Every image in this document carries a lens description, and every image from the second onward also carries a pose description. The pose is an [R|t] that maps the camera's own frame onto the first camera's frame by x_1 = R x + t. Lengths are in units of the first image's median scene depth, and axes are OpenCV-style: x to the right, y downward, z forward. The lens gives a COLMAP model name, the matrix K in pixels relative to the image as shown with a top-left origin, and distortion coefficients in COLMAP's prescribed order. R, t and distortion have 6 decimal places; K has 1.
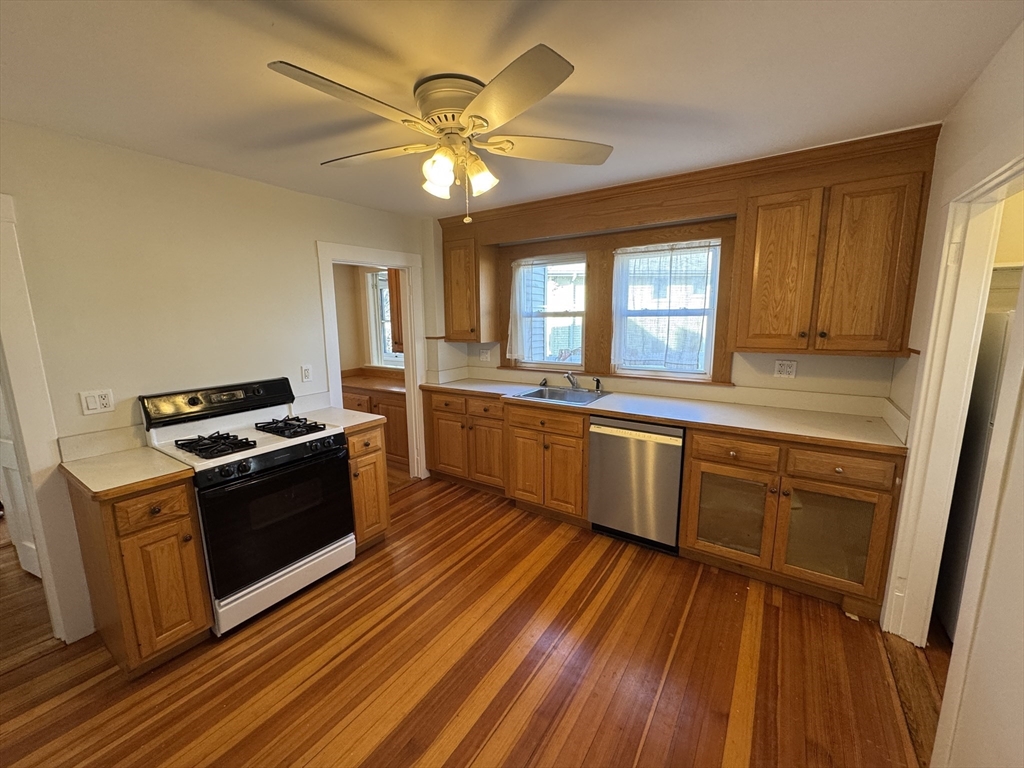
lens RADIAL K [[411.1, 0, 508.4], [0, 411.1, 384.3], [0, 0, 1]] dist [-0.002129, -0.000278]
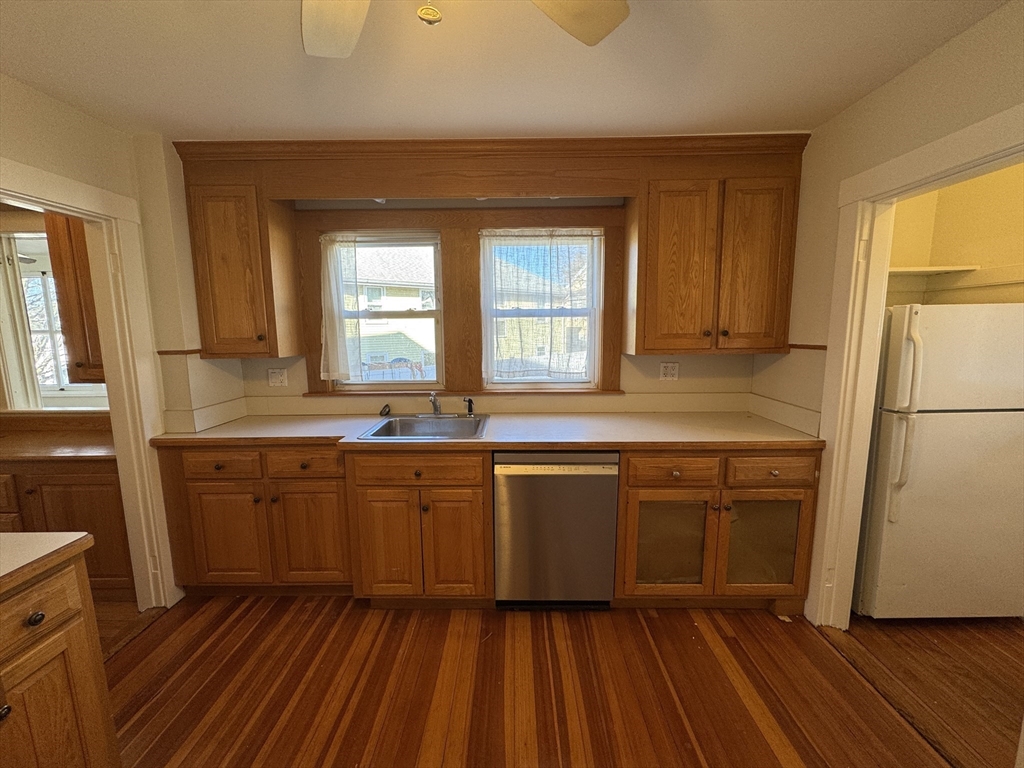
lens RADIAL K [[411.1, 0, 512.7], [0, 411.1, 384.2], [0, 0, 1]] dist [-0.002129, -0.000278]
pose [[0.832180, -0.071172, 0.549918, -0.148601], [0.090612, 0.995852, -0.008235, -0.030707], [-0.547051, 0.056682, 0.835178, 0.375207]]
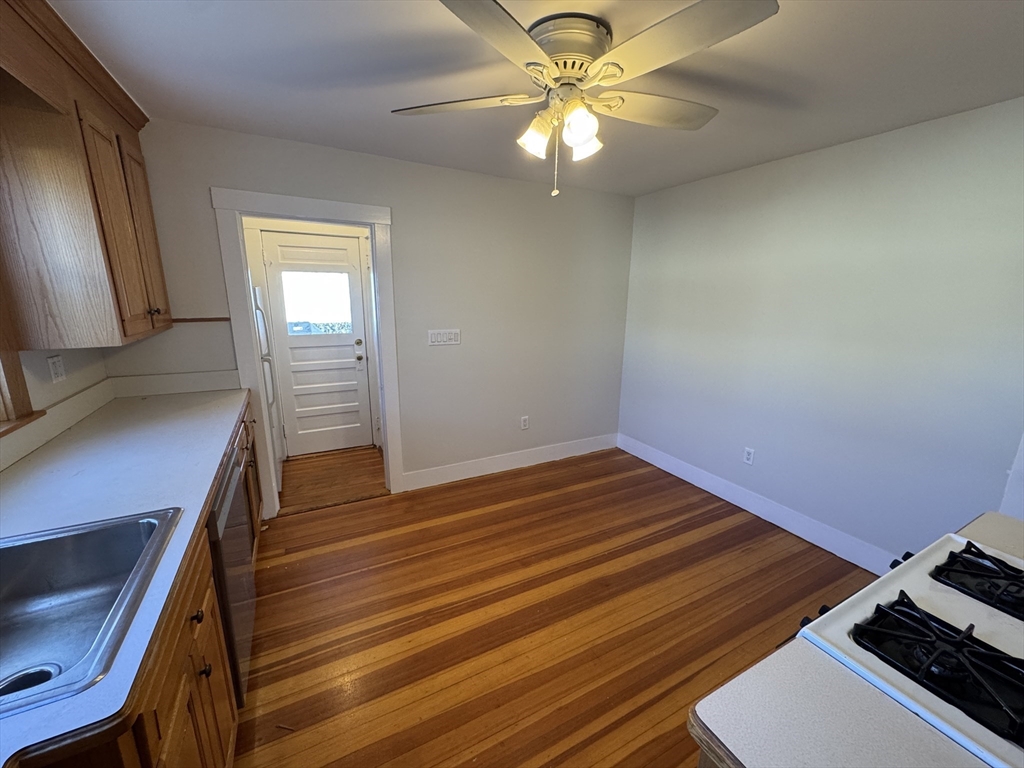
lens RADIAL K [[411.1, 0, 513.6], [0, 411.1, 382.4], [0, 0, 1]] dist [-0.002129, -0.000278]
pose [[-0.878222, -0.108344, 0.465820, -0.290389], [0.075270, 0.930551, 0.358343, -0.191365], [-0.472293, 0.349767, -0.809075, 1.121934]]
